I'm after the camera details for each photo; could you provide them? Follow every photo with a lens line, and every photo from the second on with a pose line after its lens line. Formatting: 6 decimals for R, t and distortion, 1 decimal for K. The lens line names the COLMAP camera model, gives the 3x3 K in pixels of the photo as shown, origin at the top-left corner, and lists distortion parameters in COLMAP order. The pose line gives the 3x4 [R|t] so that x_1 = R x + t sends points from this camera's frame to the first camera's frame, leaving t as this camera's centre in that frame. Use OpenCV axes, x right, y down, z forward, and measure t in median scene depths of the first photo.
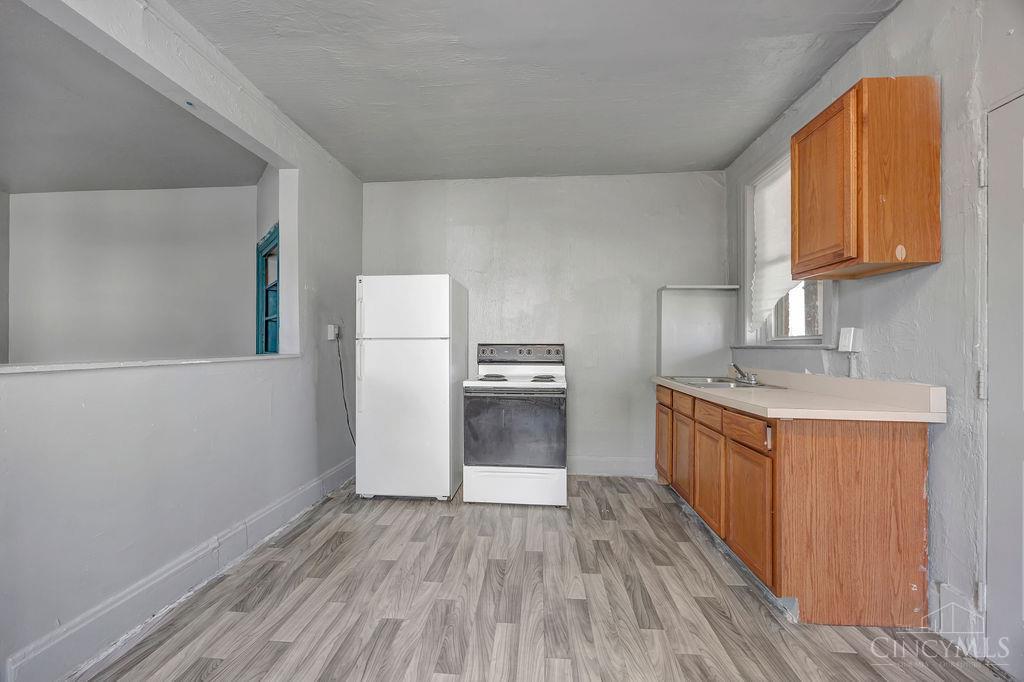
lens RADIAL K [[378.7, 0, 517.5], [0, 378.7, 342.5], [0, 0, 1]] dist [-0.008111, 0.001946]
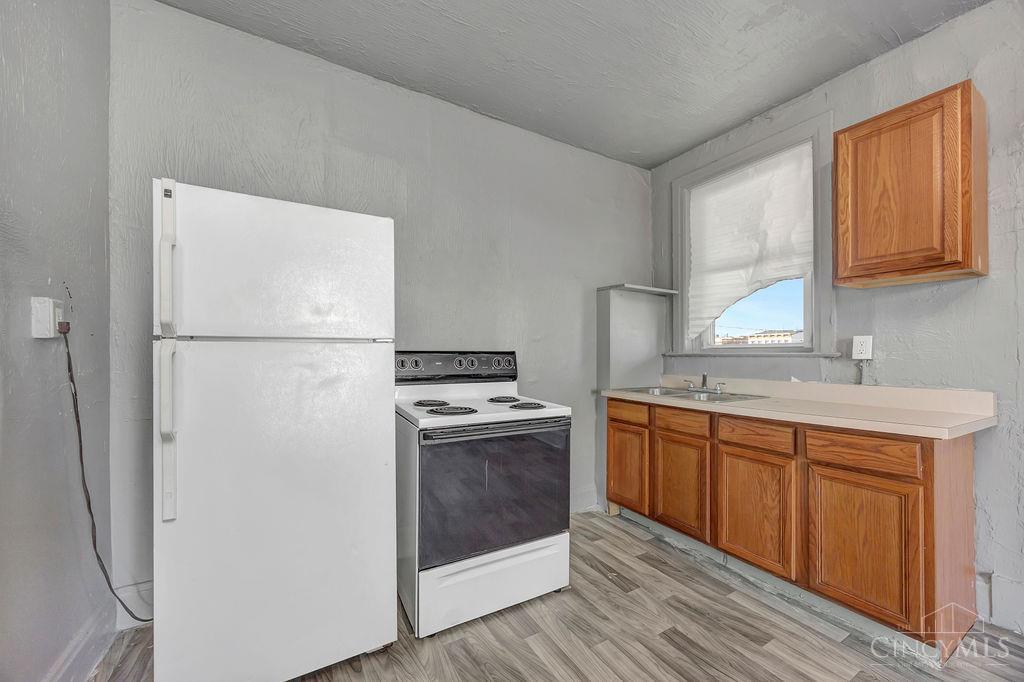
lens RADIAL K [[378.7, 0, 502.6], [0, 378.7, 352.0], [0, 0, 1]] dist [-0.008111, 0.001946]
pose [[0.833140, 0.001516, 0.553061, -0.387127], [-0.004899, 0.999977, 0.004639, 0.002046], [-0.553041, -0.006574, 0.833128, 0.536648]]
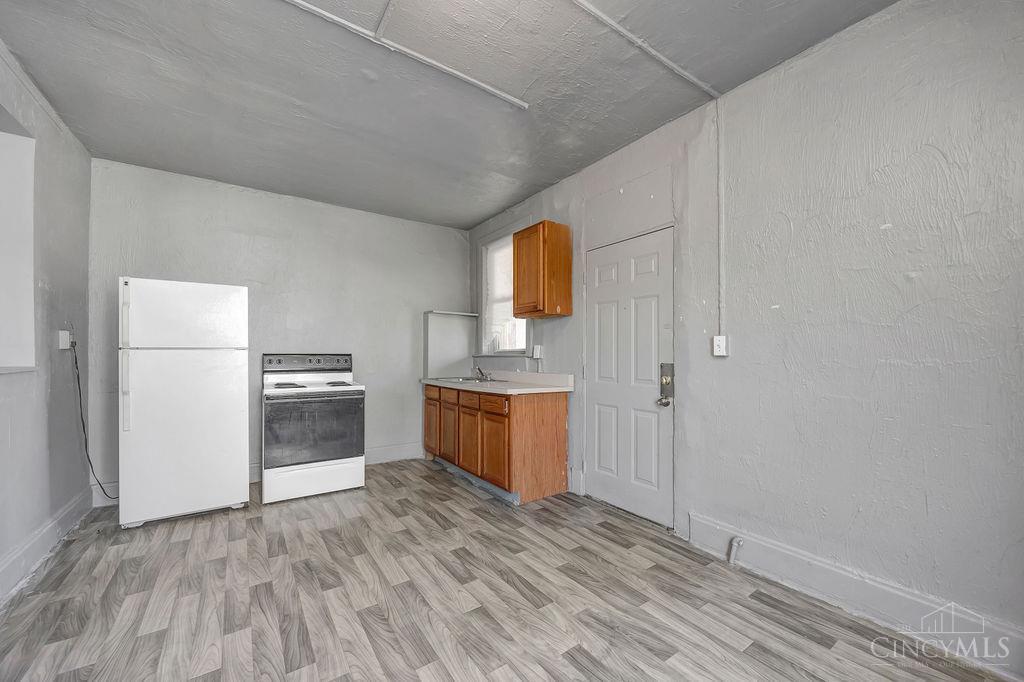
lens RADIAL K [[378.7, 0, 503.6], [0, 378.7, 349.6], [0, 0, 1]] dist [-0.008111, 0.001946]
pose [[0.789313, 0.006526, 0.613956, -0.292820], [-0.001761, 0.999963, -0.008365, -0.001150], [-0.613988, 0.005522, 0.789296, -0.268644]]
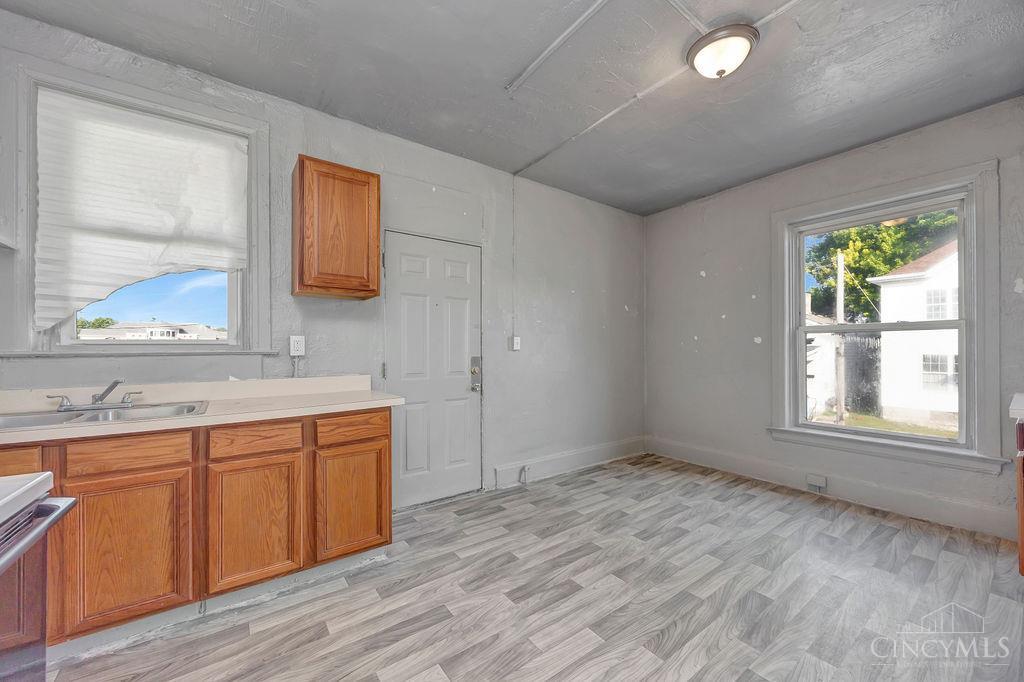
lens RADIAL K [[378.7, 0, 514.5], [0, 378.7, 346.7], [0, 0, 1]] dist [-0.008111, 0.001946]
pose [[-0.620586, -0.000244, 0.784139, -0.384146], [-0.006648, 0.999966, -0.004950, -0.002351], [-0.784111, -0.008285, -0.620566, 0.946793]]
